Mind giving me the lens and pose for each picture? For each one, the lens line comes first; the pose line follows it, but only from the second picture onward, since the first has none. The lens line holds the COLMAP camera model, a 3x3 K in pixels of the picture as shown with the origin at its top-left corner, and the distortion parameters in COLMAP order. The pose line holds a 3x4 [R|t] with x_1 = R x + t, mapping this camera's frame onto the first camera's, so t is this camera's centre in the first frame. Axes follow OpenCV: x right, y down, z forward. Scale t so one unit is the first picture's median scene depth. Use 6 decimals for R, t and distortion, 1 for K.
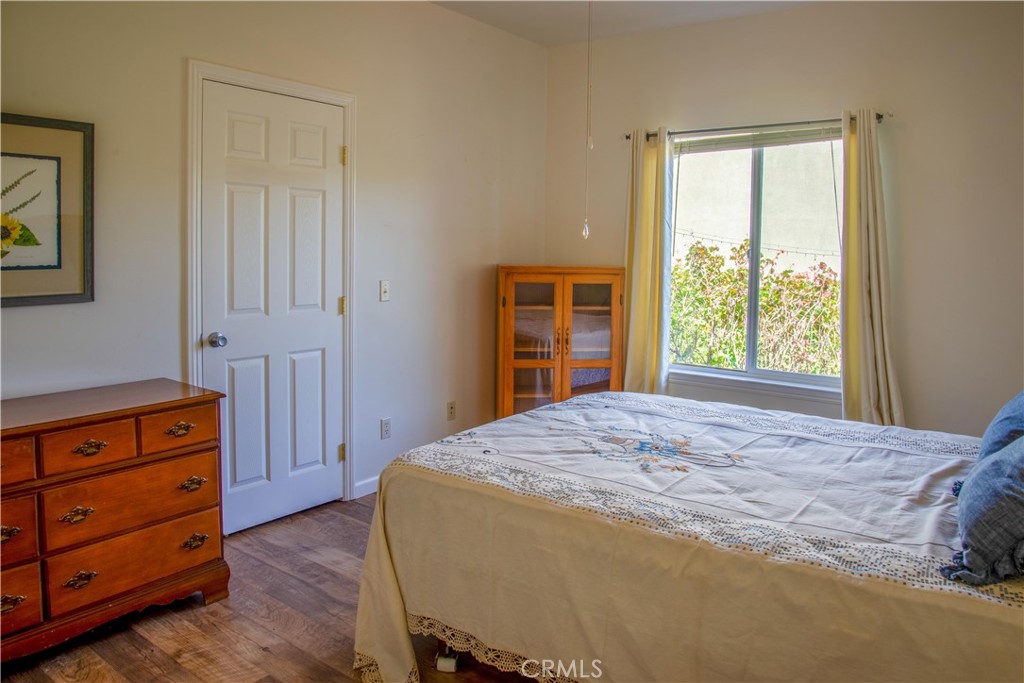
lens RADIAL K [[691.0, 0, 510.6], [0, 691.0, 275.9], [0, 0, 1]] dist [-0.000433, 0.000312]
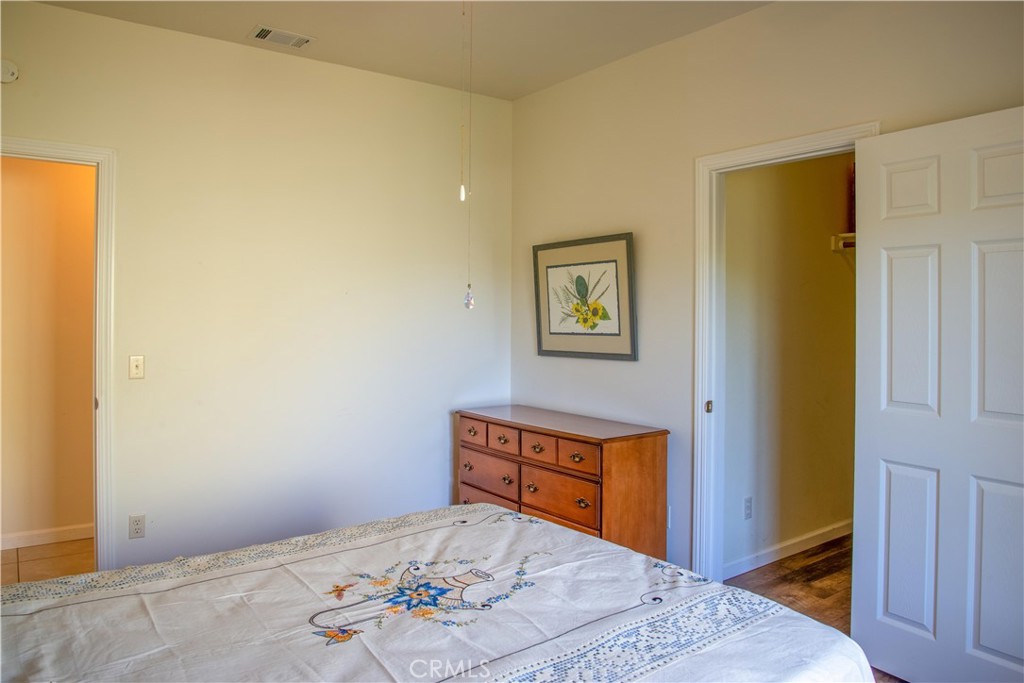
lens RADIAL K [[707.1, 0, 511.0], [0, 707.1, 320.3], [0, 0, 1]] dist [0.006673, 0.001947]
pose [[-0.280255, -0.008573, -0.959887, 0.840900], [-0.054253, 0.998503, 0.006922, -0.041962], [0.958391, 0.054017, -0.280301, 1.213668]]
